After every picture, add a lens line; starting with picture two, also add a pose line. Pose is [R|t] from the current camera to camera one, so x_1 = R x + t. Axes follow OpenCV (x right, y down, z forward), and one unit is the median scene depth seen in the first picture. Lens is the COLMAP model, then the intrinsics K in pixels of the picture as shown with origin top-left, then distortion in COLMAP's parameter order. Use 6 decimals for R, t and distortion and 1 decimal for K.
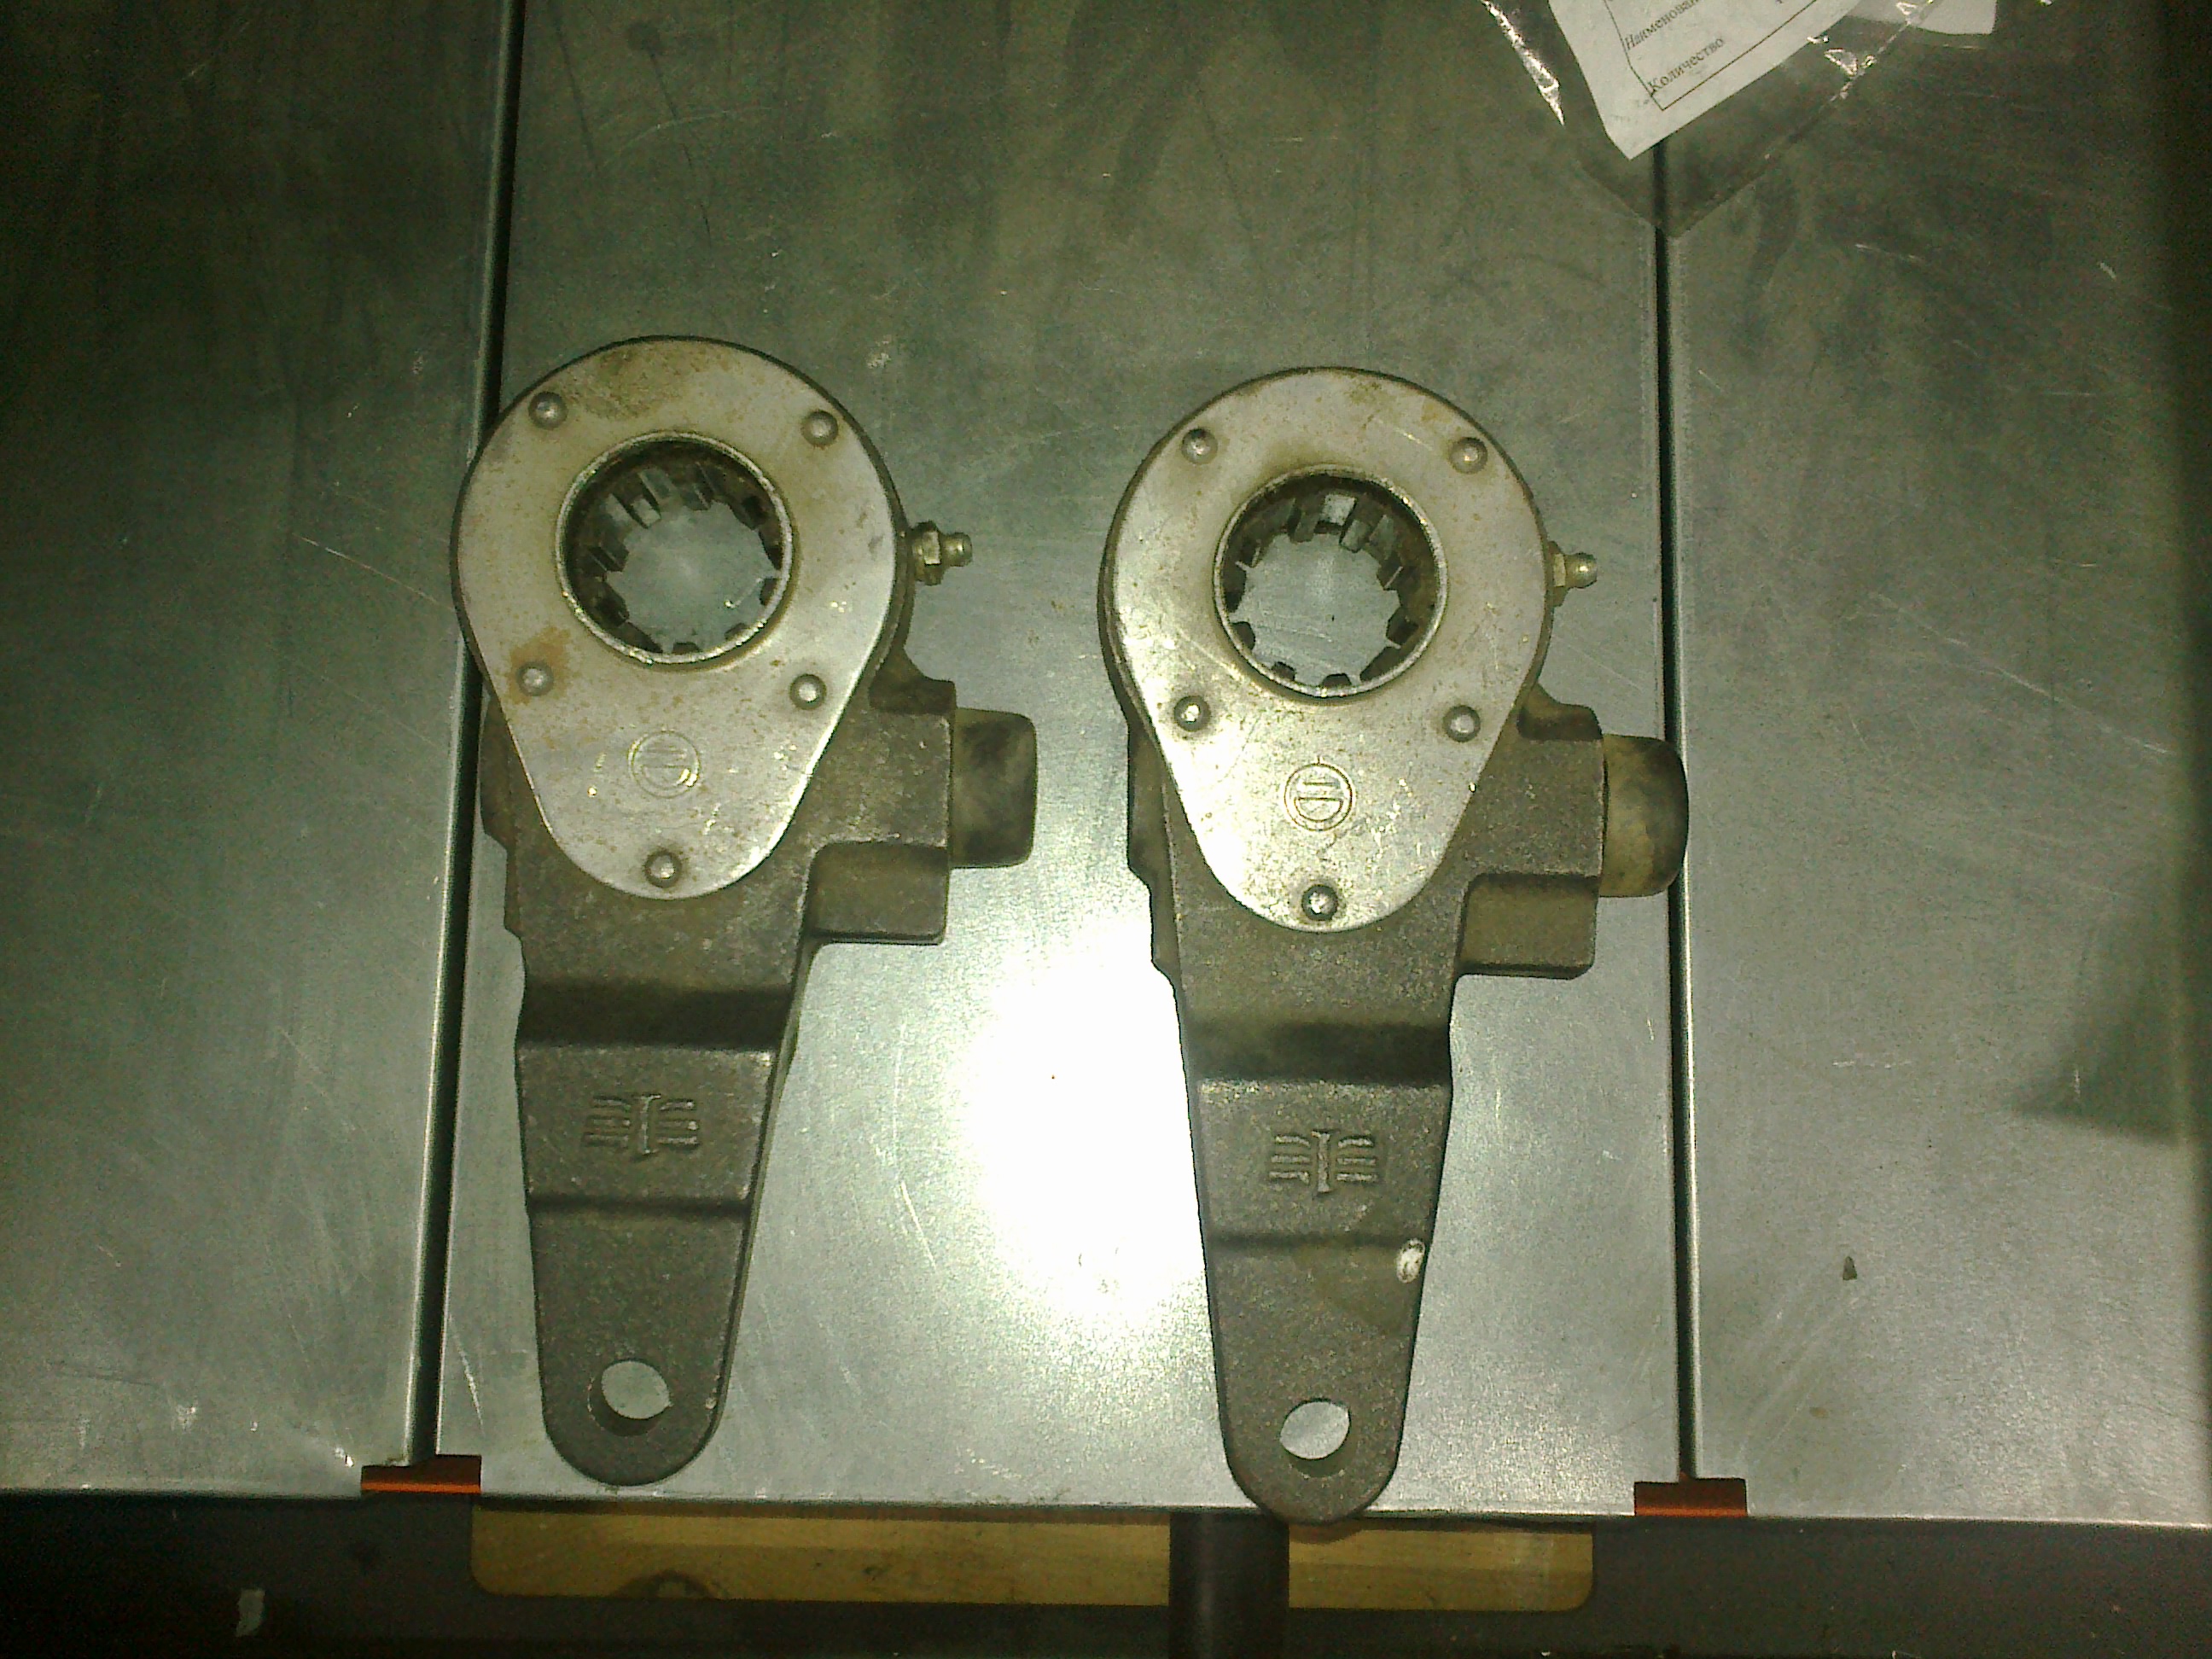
lens RADIAL K [[1995.1, 0, 1106.0], [0, 1995.1, 829.5], [0, 0, 1]] dist [0.040654, -0.105042]
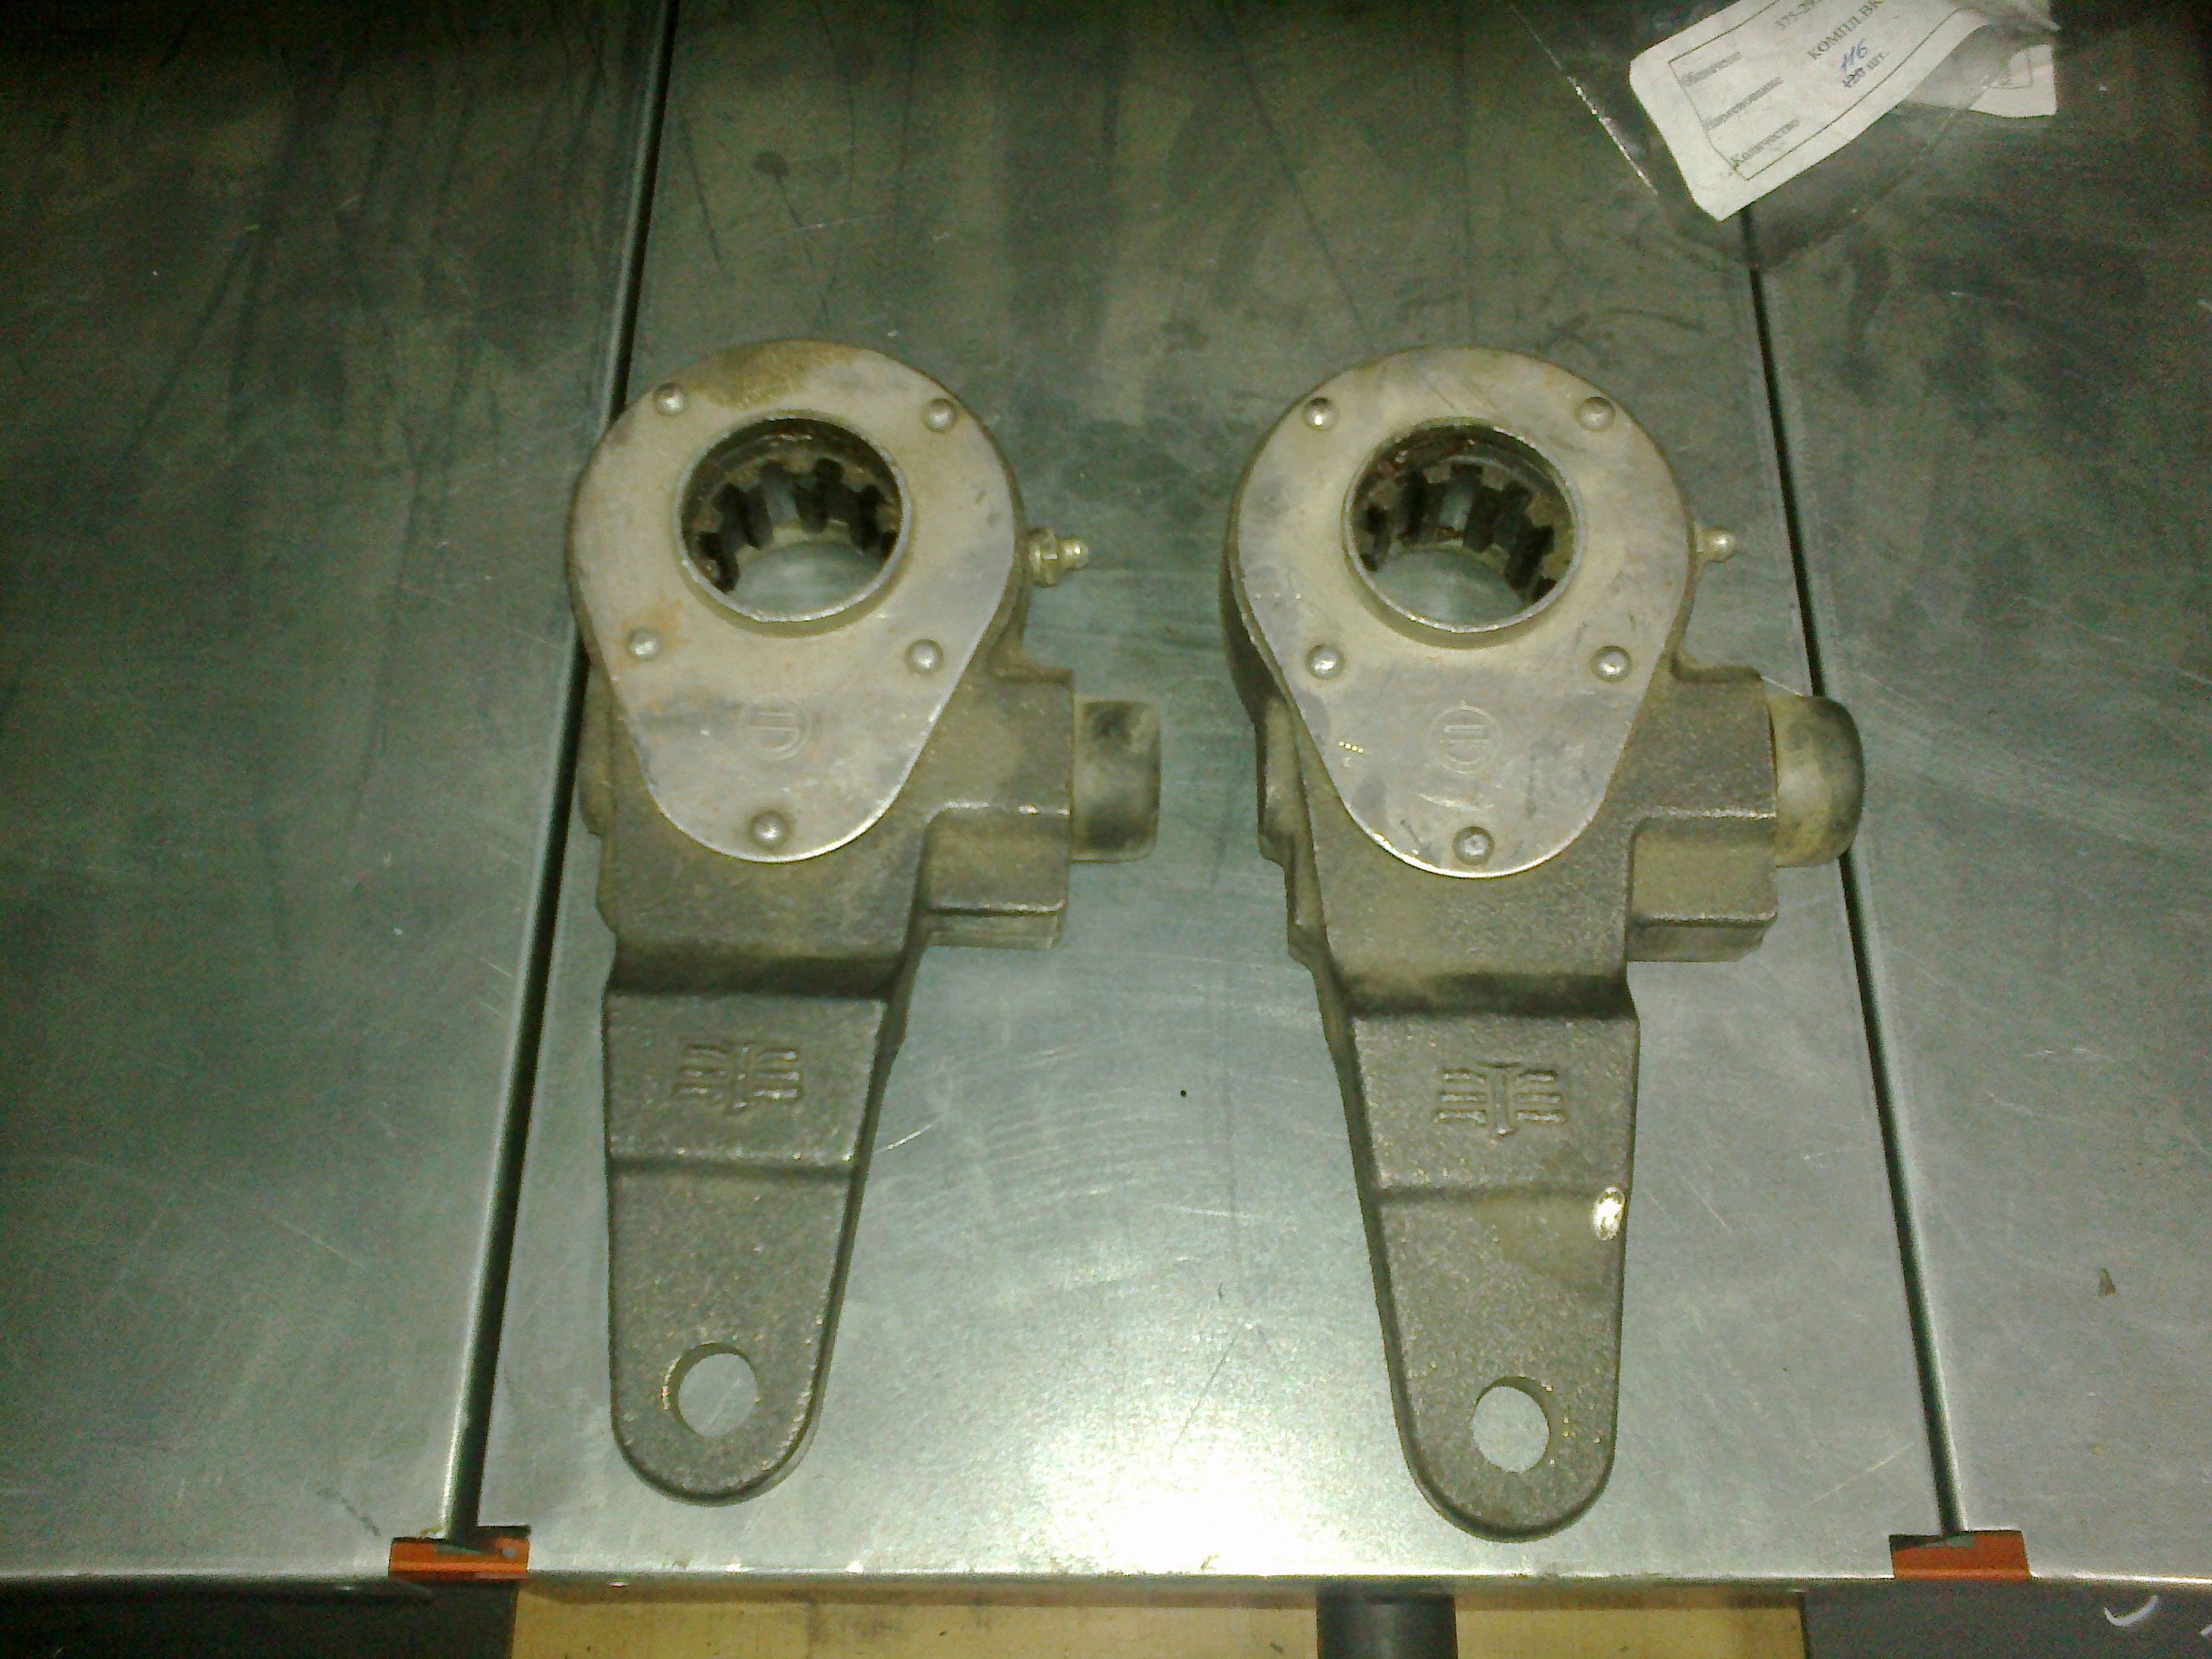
lens RADIAL K [[1995.1, 0, 1106.0], [0, 1995.1, 829.5], [0, 0, 1]] dist [0.040654, -0.105042]
pose [[0.999516, -0.020228, -0.023614, -0.036338], [0.012662, 0.958428, -0.285054, 0.256511], [0.028399, 0.284618, 0.958220, 0.092623]]
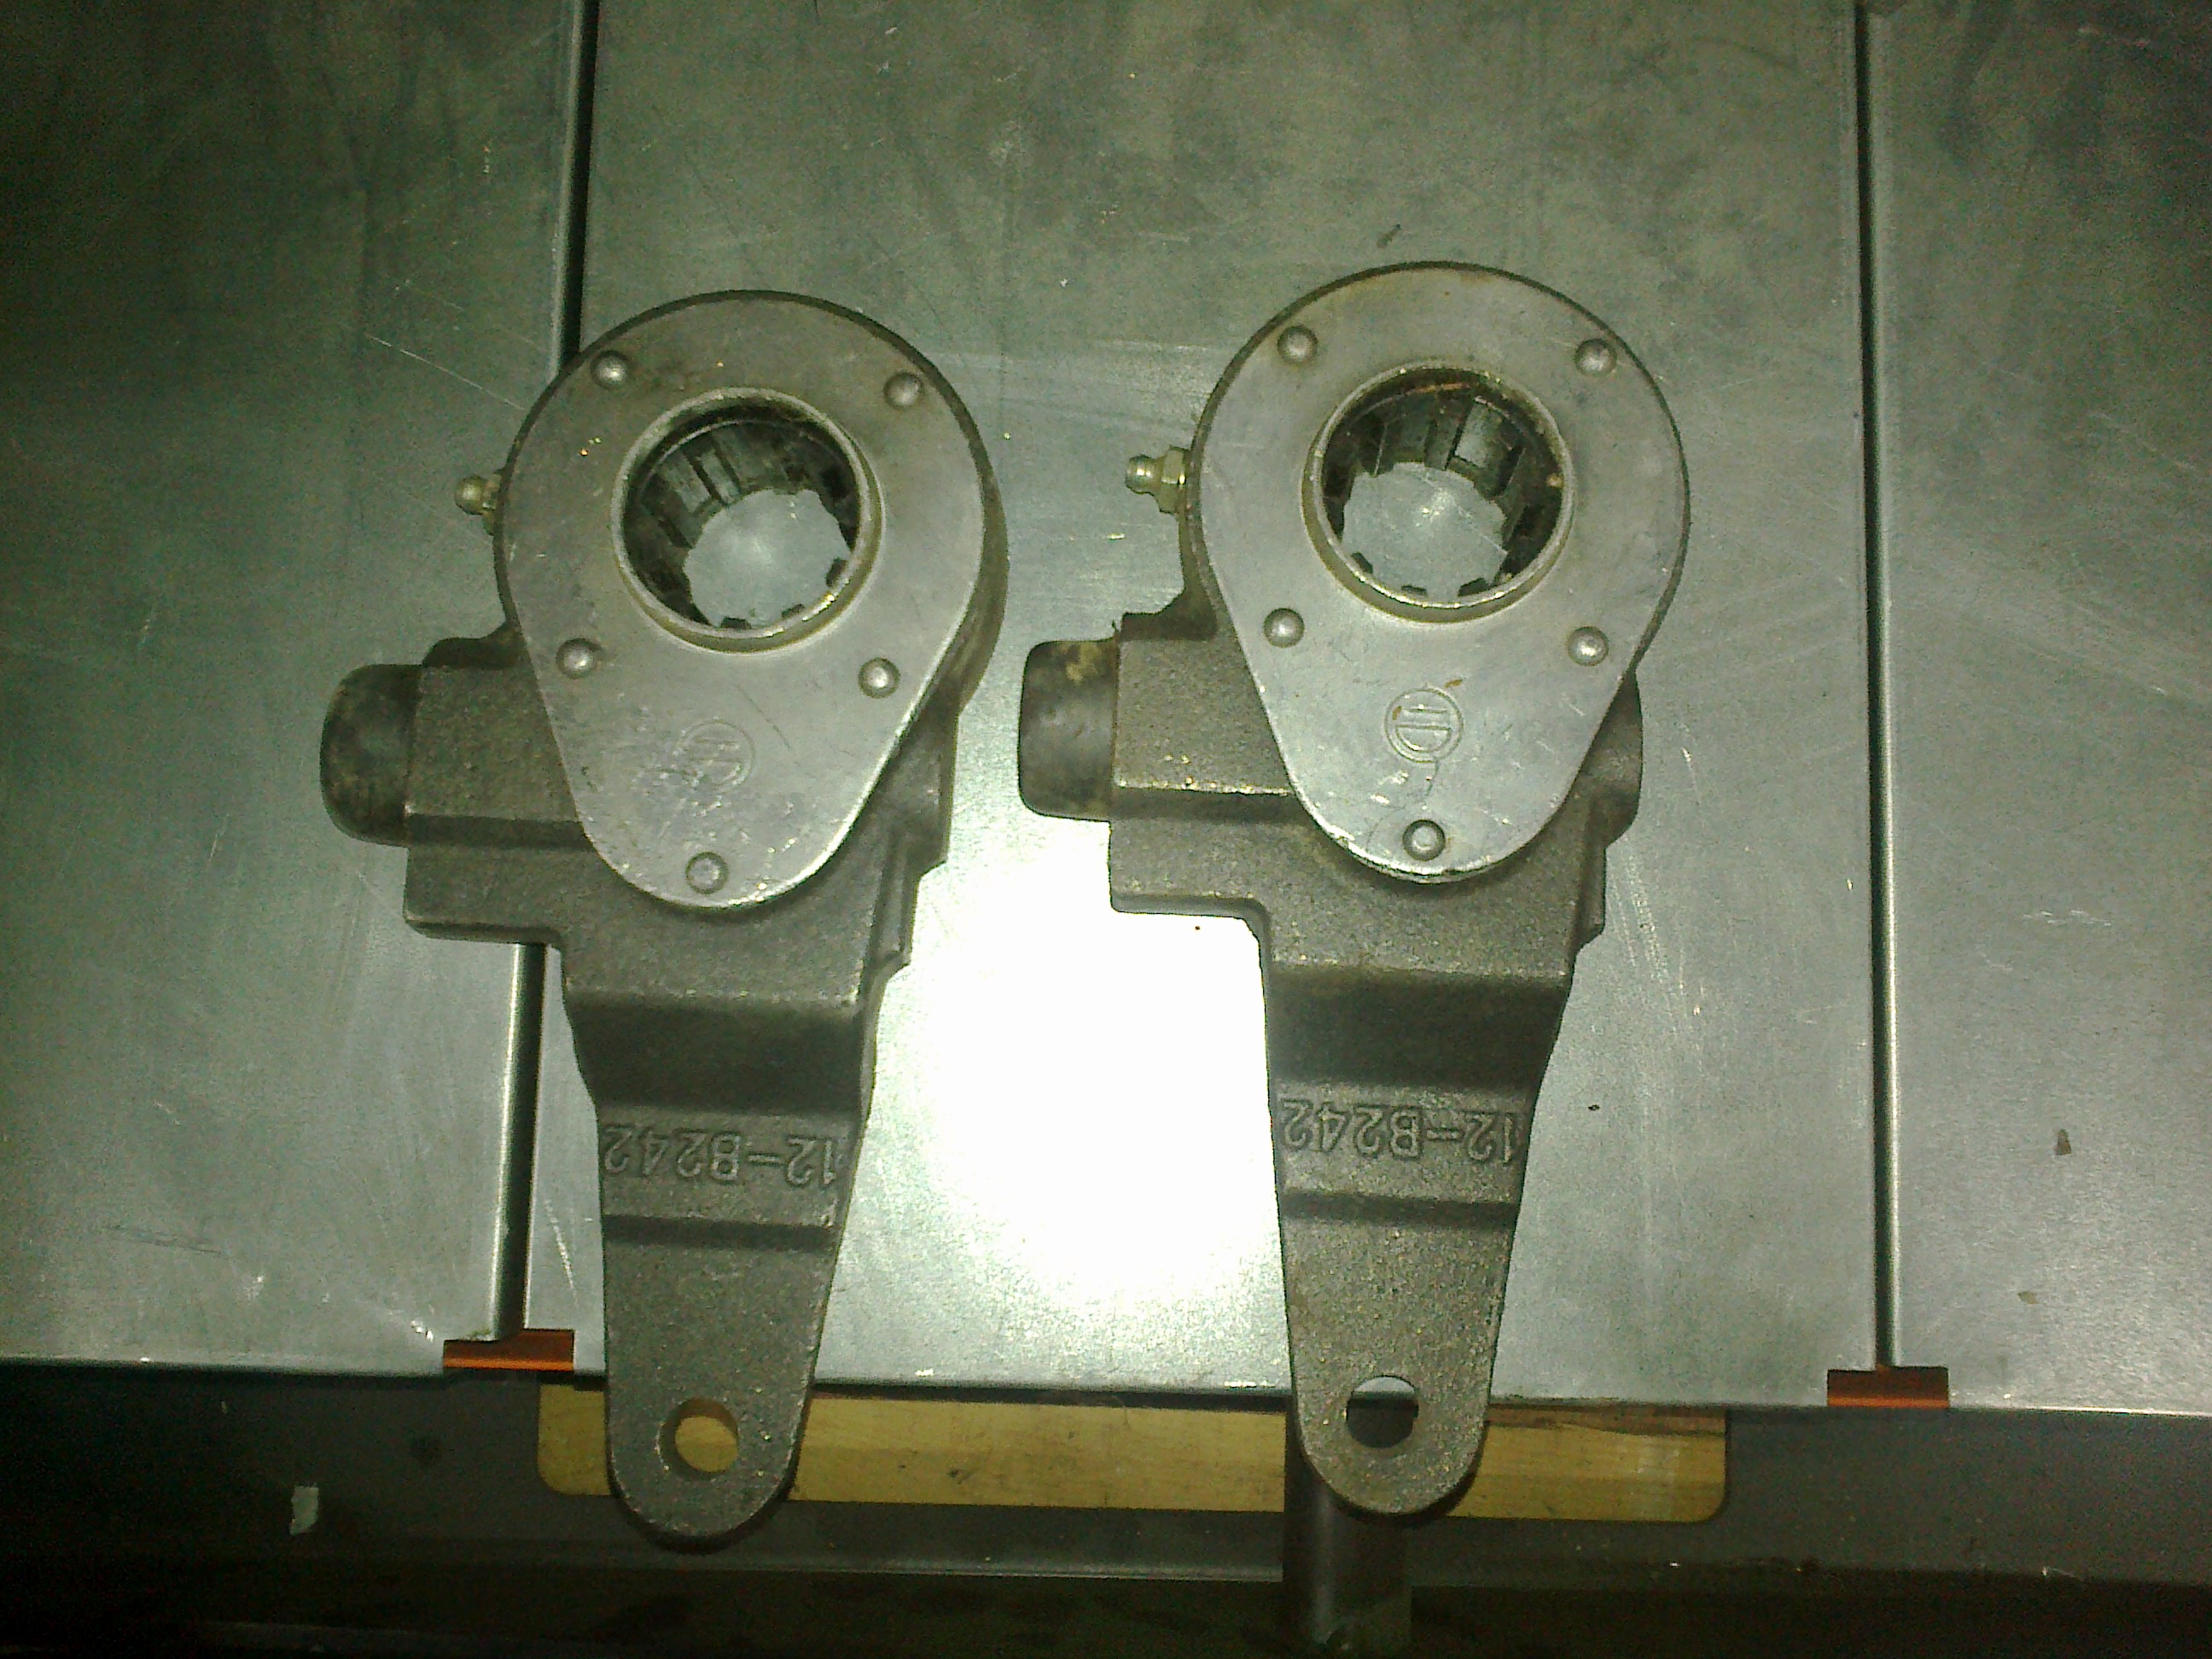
lens RADIAL K [[1997.7, 0, 1097.0], [0, 1997.7, 837.3], [0, 0, 1]] dist [0.007552, -0.029986]
pose [[0.999951, 0.009248, -0.003619, -0.065317], [-0.009141, 0.999556, 0.028369, 0.053836], [0.003879, -0.028334, 0.999591, 0.081493]]
